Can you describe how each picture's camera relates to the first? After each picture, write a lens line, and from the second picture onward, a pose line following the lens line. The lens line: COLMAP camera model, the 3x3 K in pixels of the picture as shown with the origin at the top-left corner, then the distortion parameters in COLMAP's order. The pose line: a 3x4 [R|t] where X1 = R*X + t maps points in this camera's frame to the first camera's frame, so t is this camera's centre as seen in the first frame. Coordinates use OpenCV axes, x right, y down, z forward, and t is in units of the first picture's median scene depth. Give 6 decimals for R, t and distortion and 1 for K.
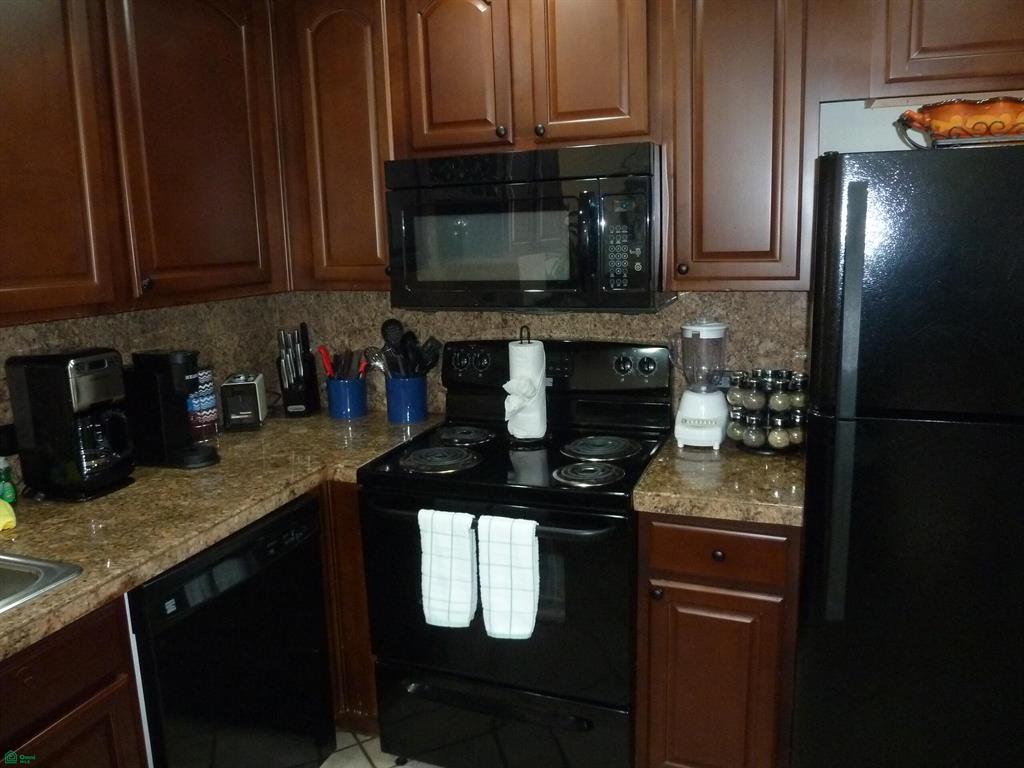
lens RADIAL K [[758.4, 0, 512.2], [0, 758.4, 379.0], [0, 0, 1]] dist [-0.037869, 0.009310]
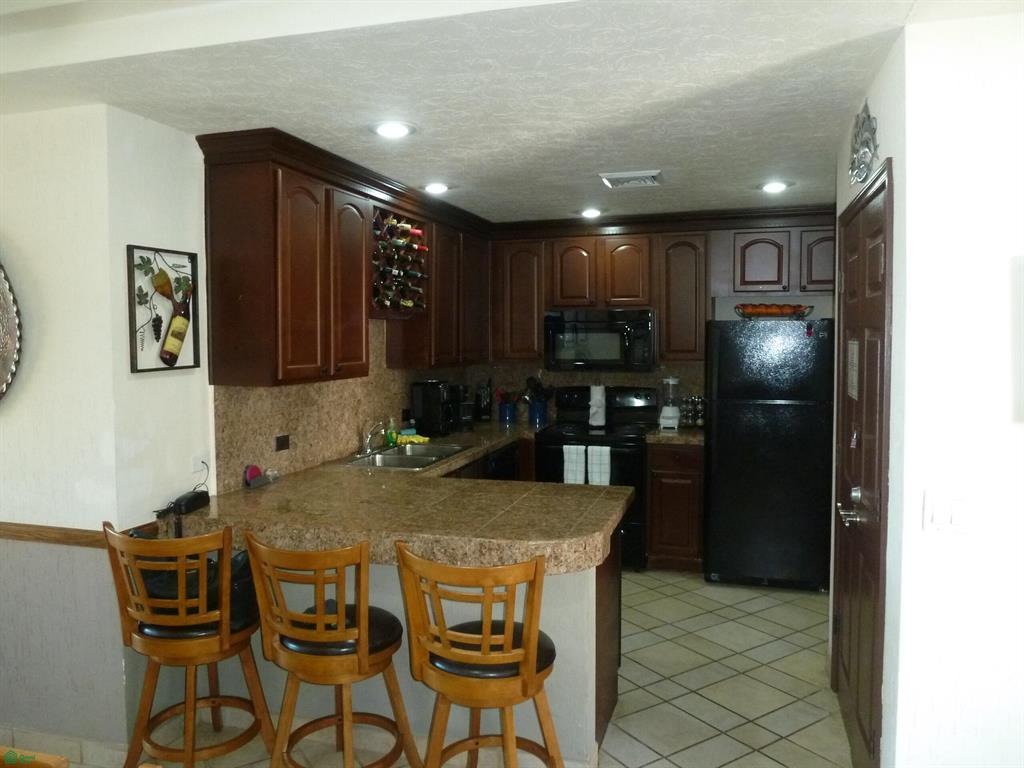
lens RADIAL K [[758.4, 0, 522.0], [0, 758.4, 387.4], [0, 0, 1]] dist [-0.037869, 0.009310]
pose [[0.998483, 0.018905, 0.051716, -0.367760], [-0.013008, 0.993615, -0.112073, 0.244896], [-0.053504, 0.111230, 0.992353, -1.458564]]
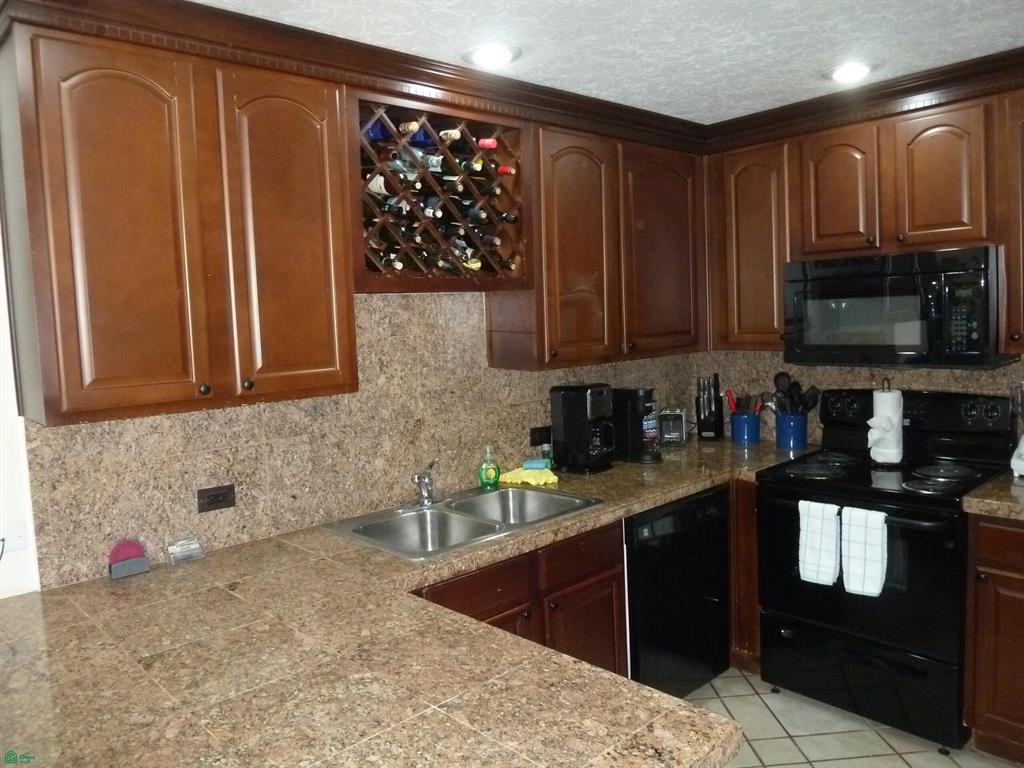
lens RADIAL K [[758.4, 0, 518.2], [0, 758.4, 383.9], [0, 0, 1]] dist [-0.037869, 0.009310]
pose [[0.889037, 0.029107, -0.456909, 0.048048], [-0.062150, 0.996412, -0.057454, 0.060367], [0.453597, 0.079475, 0.887656, -0.508572]]
